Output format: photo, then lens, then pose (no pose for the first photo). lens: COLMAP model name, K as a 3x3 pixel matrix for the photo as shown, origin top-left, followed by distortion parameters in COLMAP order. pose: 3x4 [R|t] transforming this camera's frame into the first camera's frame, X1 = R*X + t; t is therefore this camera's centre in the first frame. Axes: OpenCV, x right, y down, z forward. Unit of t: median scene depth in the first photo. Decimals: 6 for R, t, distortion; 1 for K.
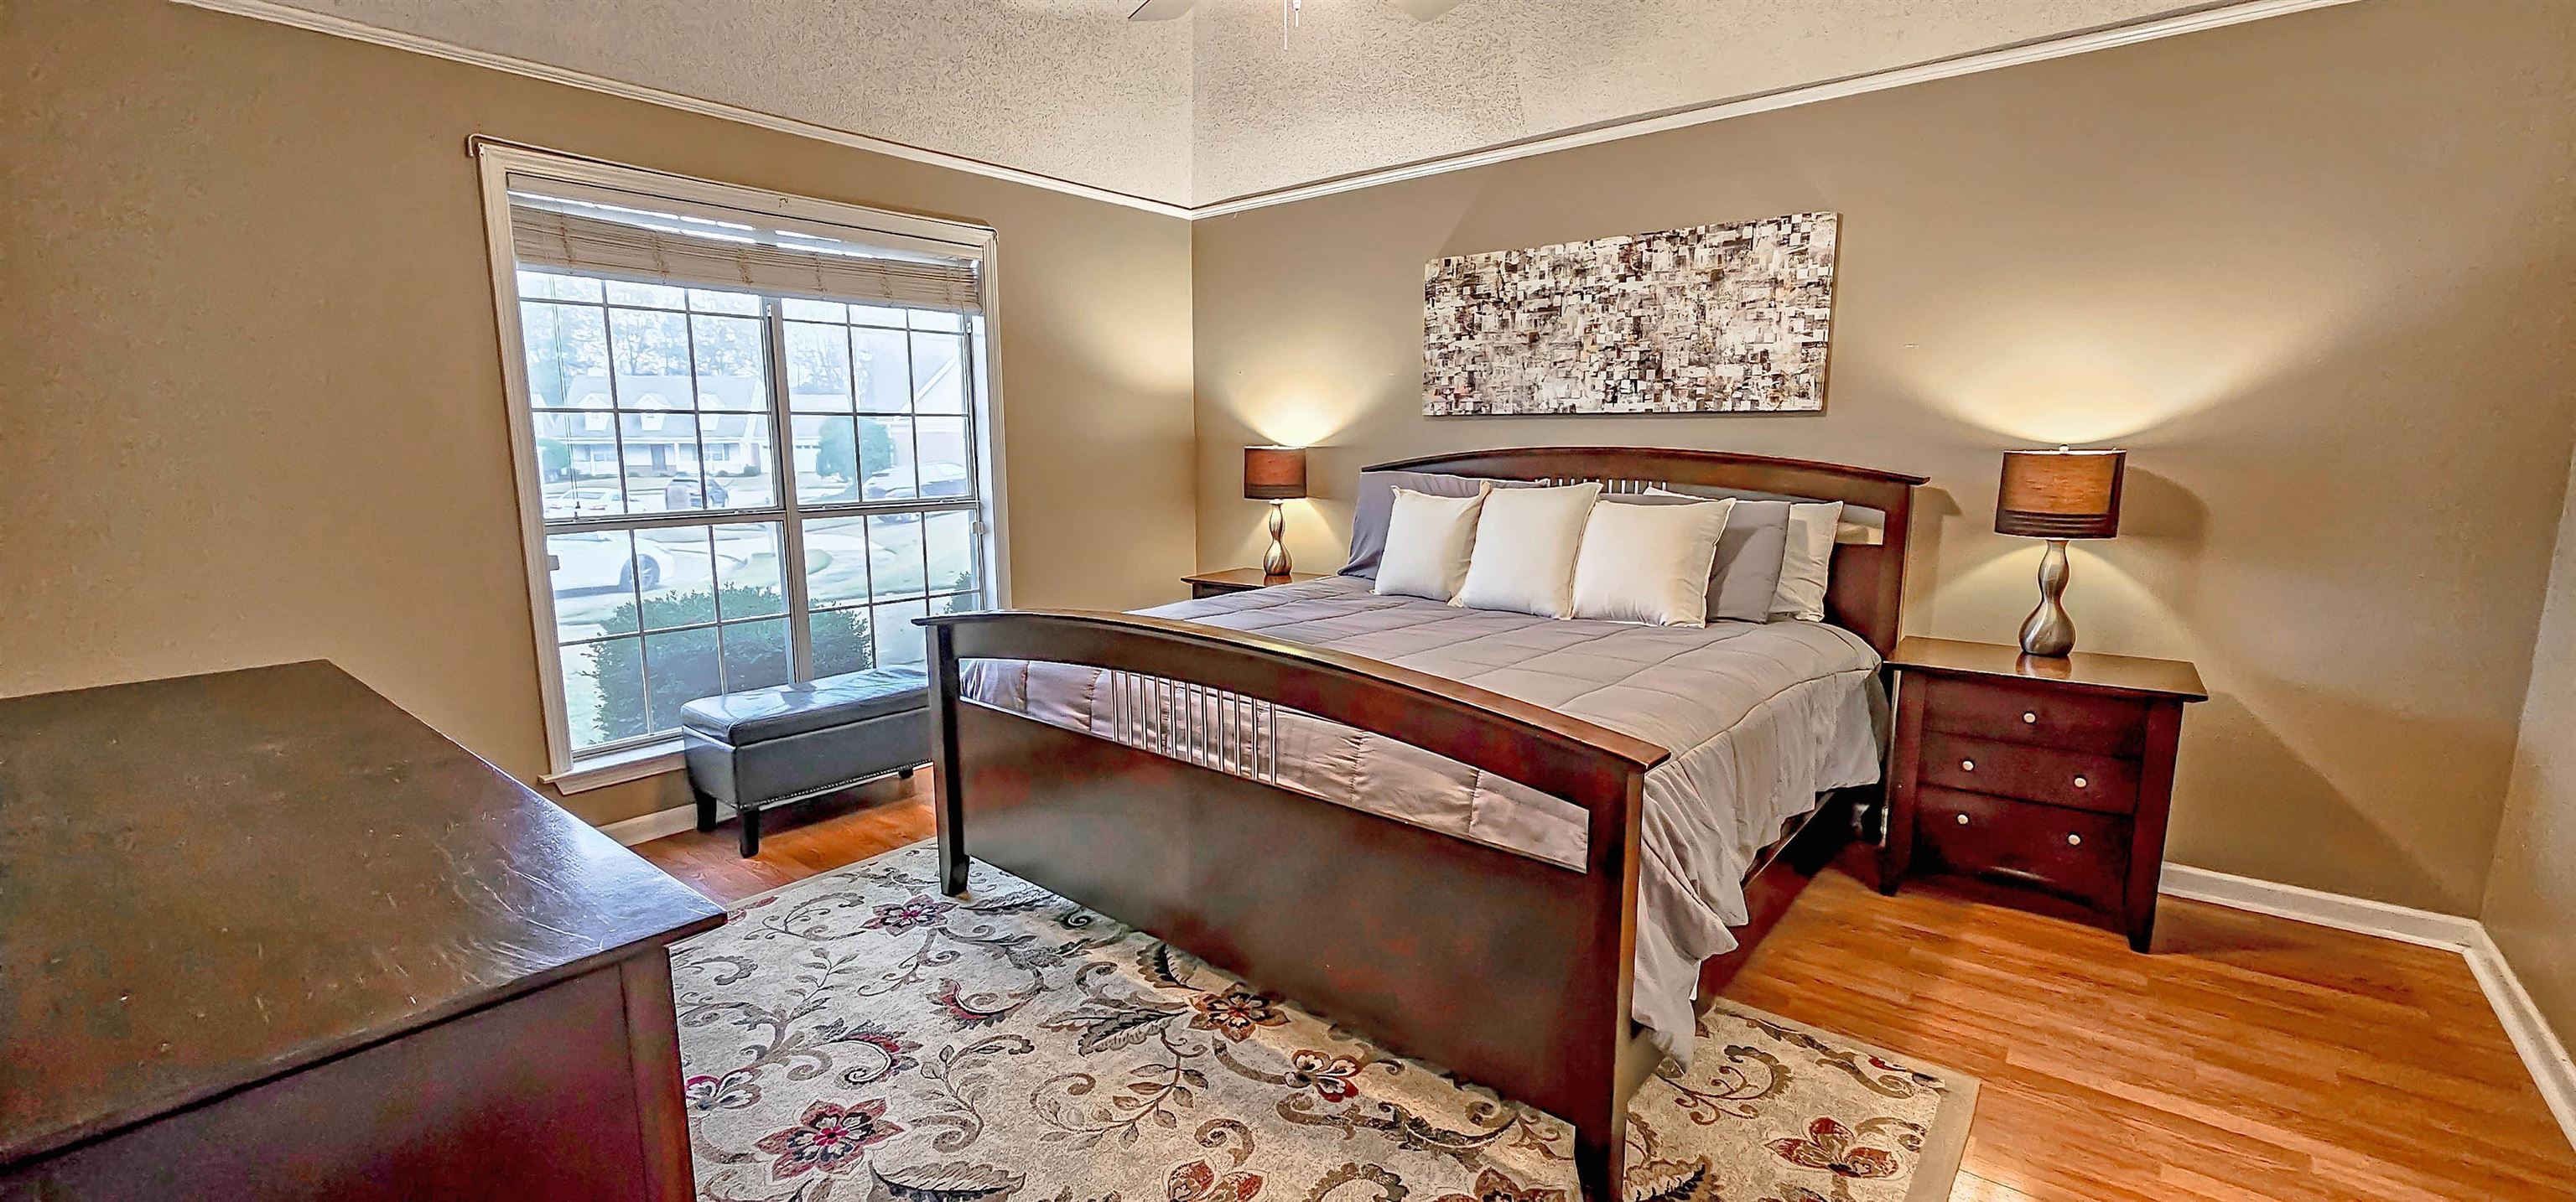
lens RADIAL K [[1055.8, 0, 1299.8], [0, 1055.8, 611.3], [0, 0, 1]] dist [-0.001804, -0.000589]
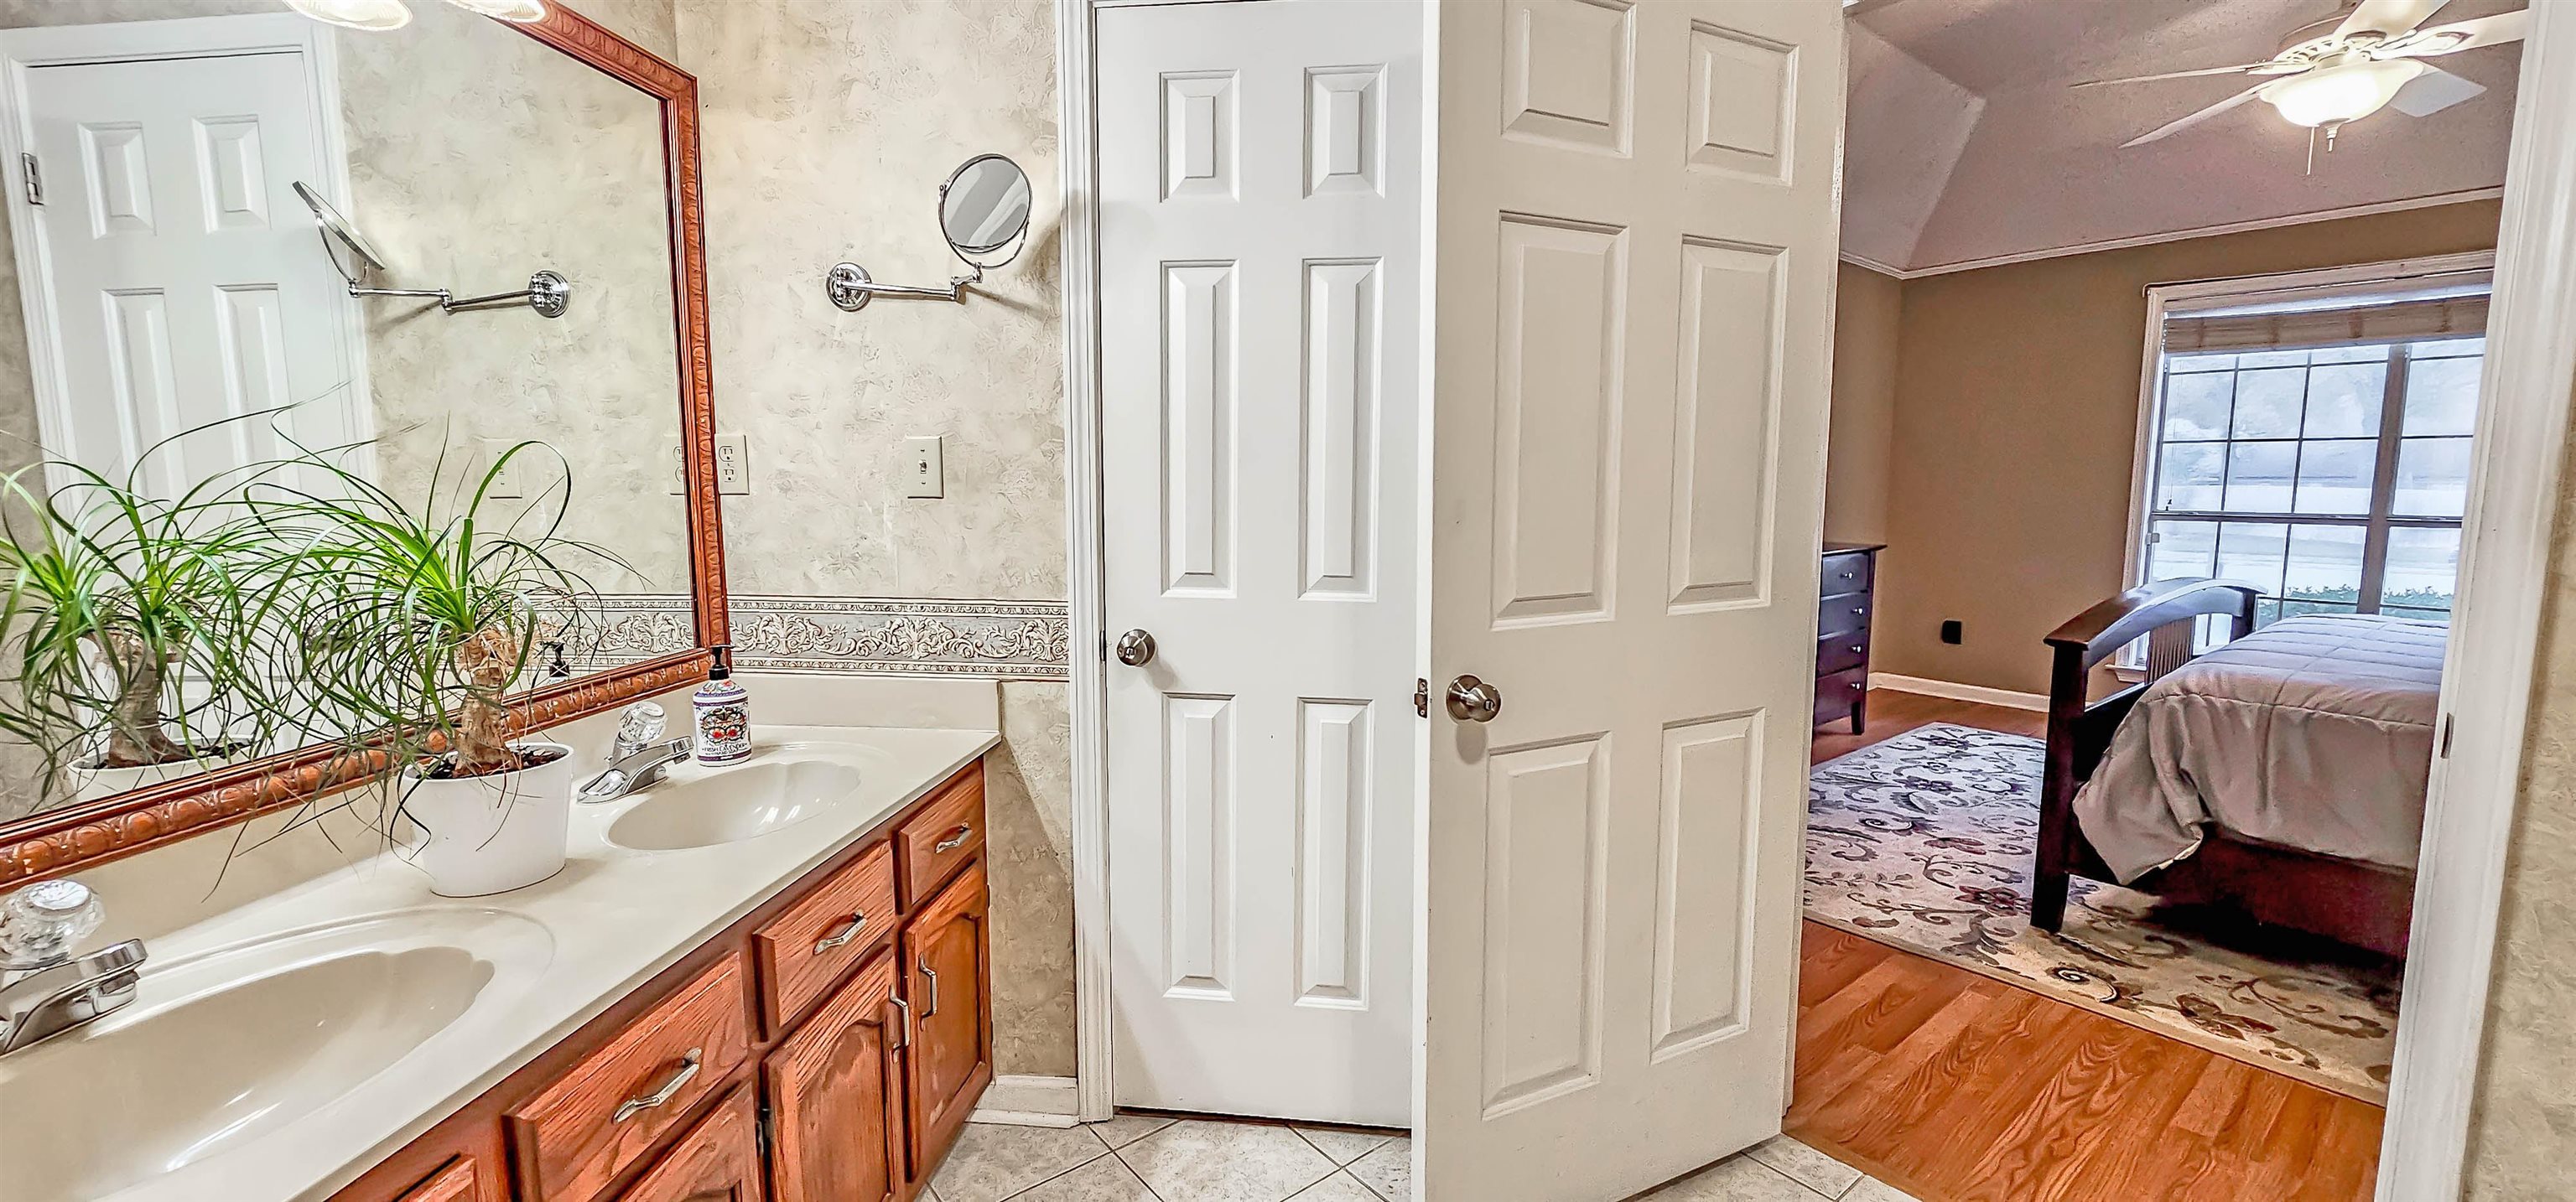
lens RADIAL K [[1055.8, 0, 1296.3], [0, 1055.8, 603.7], [0, 0, 1]] dist [-0.001804, -0.000589]
pose [[-0.198350, 0.122927, -0.972392, 1.006012], [-0.155718, 0.975551, 0.155090, 0.005147], [0.967682, 0.182181, -0.174358, 0.039351]]
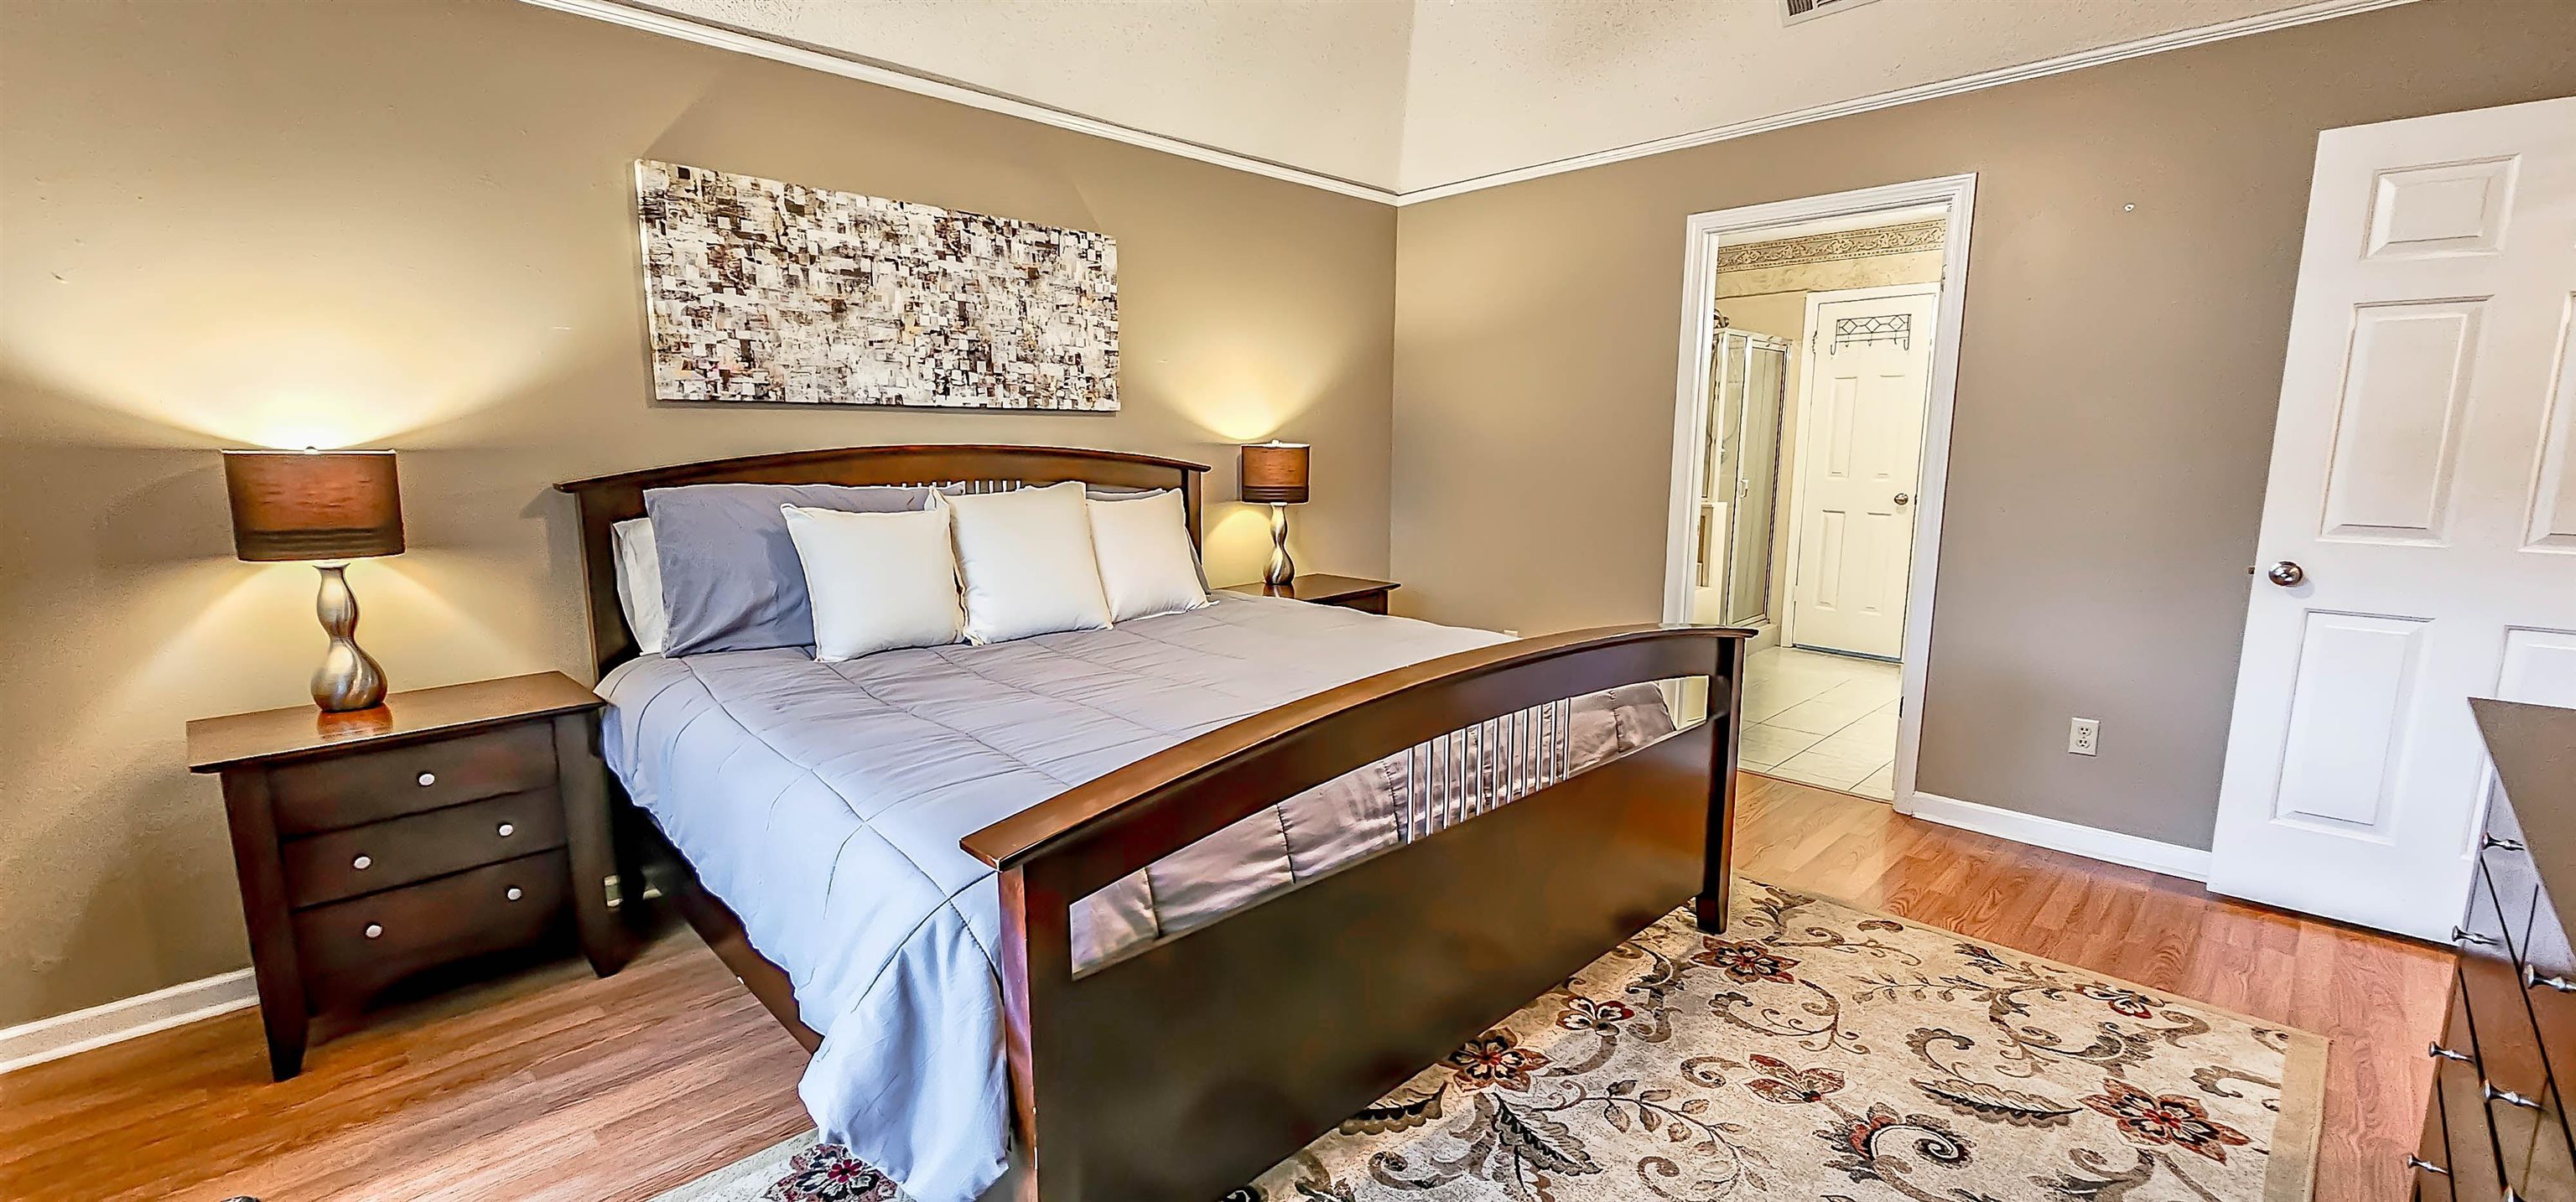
lens RADIAL K [[1055.8, 0, 1300.2], [0, 1055.8, 606.5], [0, 0, 1]] dist [-0.001804, -0.000589]
pose [[0.098862, -0.155155, 0.982931, -0.609959], [0.160060, 0.977388, 0.138181, -0.104907], [-0.982144, 0.143667, 0.121461, 0.664349]]
